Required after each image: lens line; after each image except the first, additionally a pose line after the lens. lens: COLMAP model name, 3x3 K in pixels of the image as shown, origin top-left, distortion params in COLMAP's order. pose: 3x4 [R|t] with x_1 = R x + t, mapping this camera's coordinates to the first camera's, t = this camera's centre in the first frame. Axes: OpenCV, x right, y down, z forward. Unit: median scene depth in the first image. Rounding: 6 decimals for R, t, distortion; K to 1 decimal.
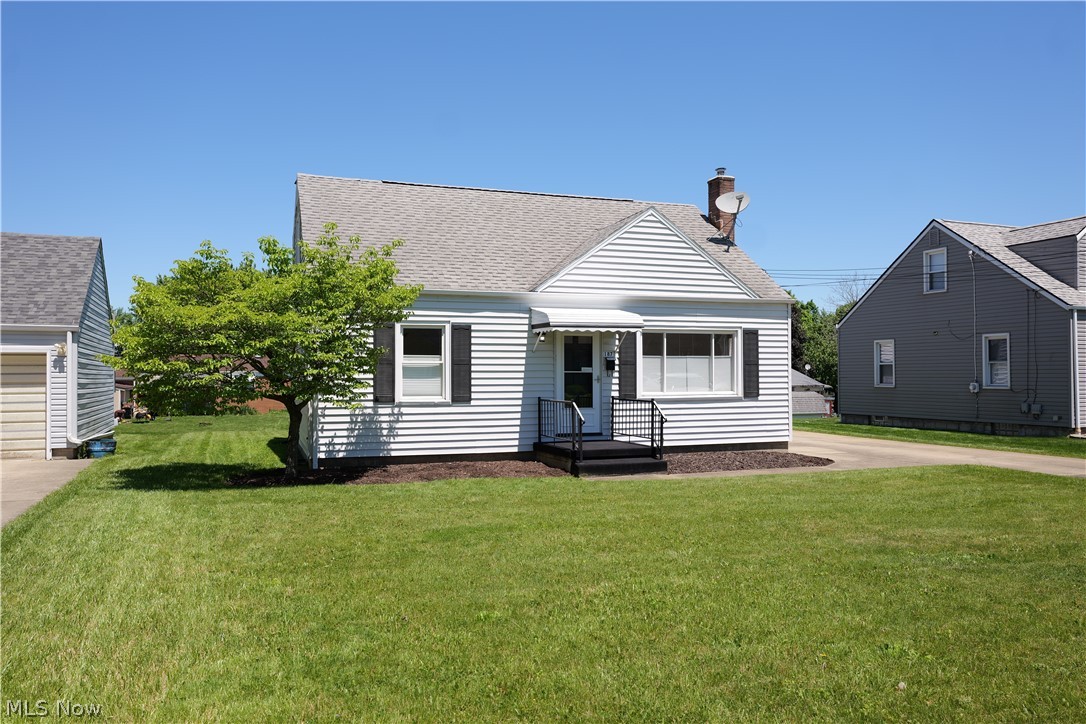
lens RADIAL K [[805.4, 0, 542.8], [0, 805.4, 361.6], [0, 0, 1]] dist [-0.003772, 0.008064]
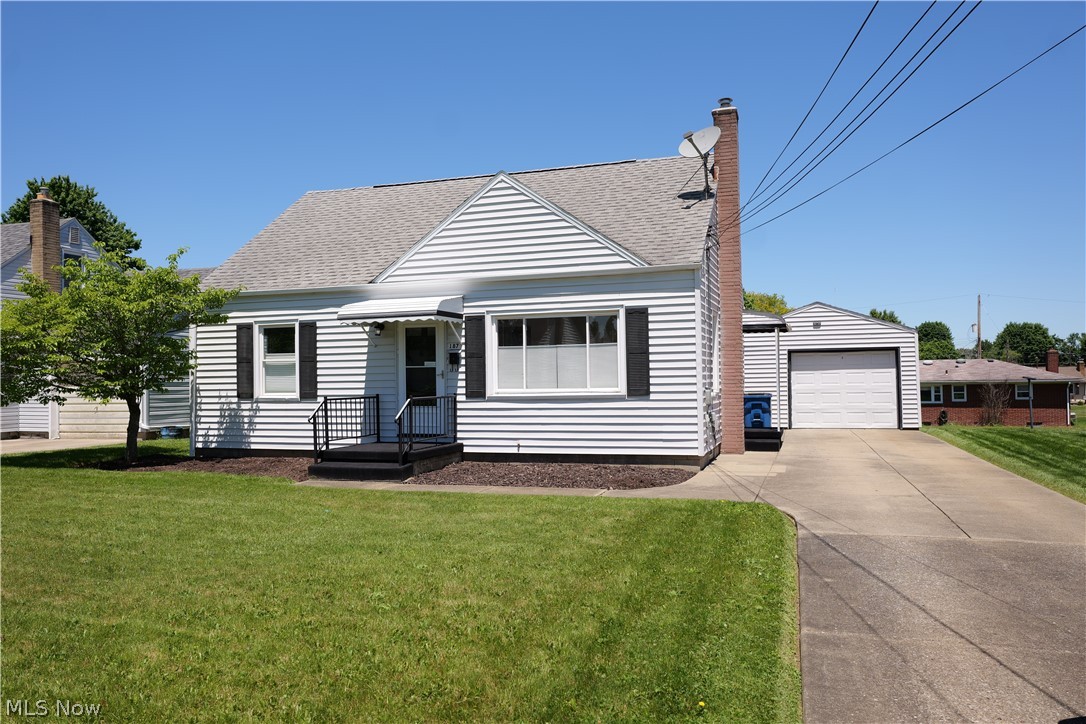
lens RADIAL K [[805.4, 0, 541.9], [0, 805.4, 363.5], [0, 0, 1]] dist [-0.003772, 0.008064]
pose [[0.789960, -0.019682, -0.612843, 0.717195], [0.021973, 0.999751, -0.003785, 0.015596], [0.612765, -0.010476, 0.790196, 0.366725]]
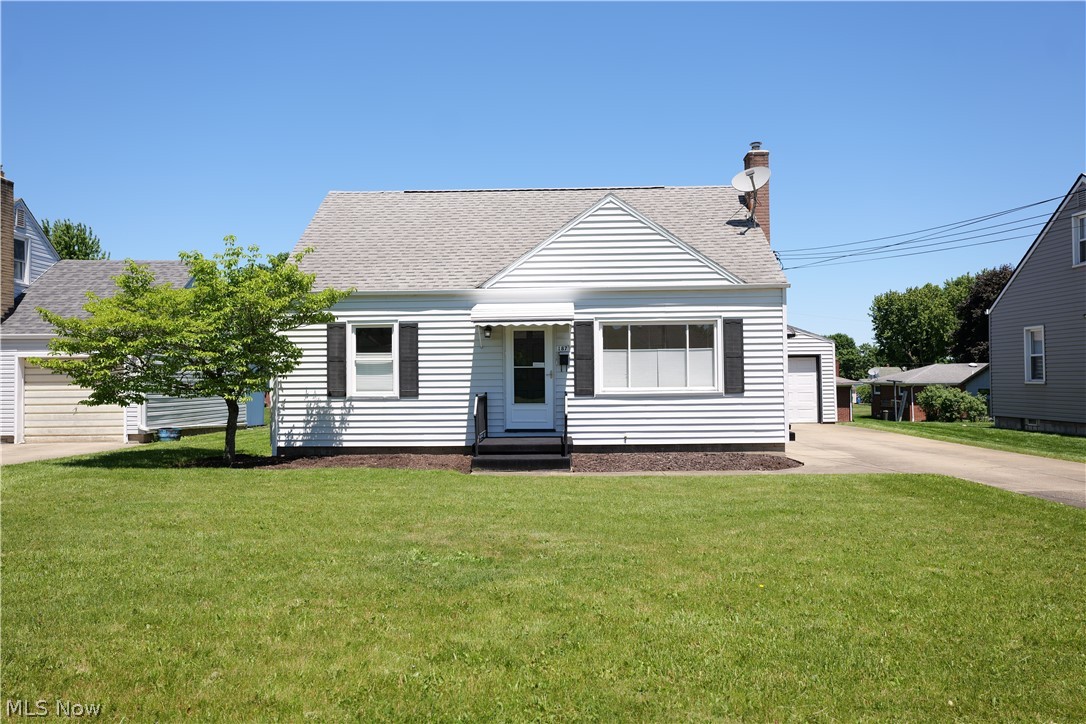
lens RADIAL K [[805.4, 0, 539.9], [0, 805.4, 364.6], [0, 0, 1]] dist [-0.003772, 0.008064]
pose [[0.931106, -0.012490, -0.364534, 0.420761], [0.012827, 0.999917, -0.001497, 0.011444], [0.364522, -0.003282, 0.931189, 0.083790]]
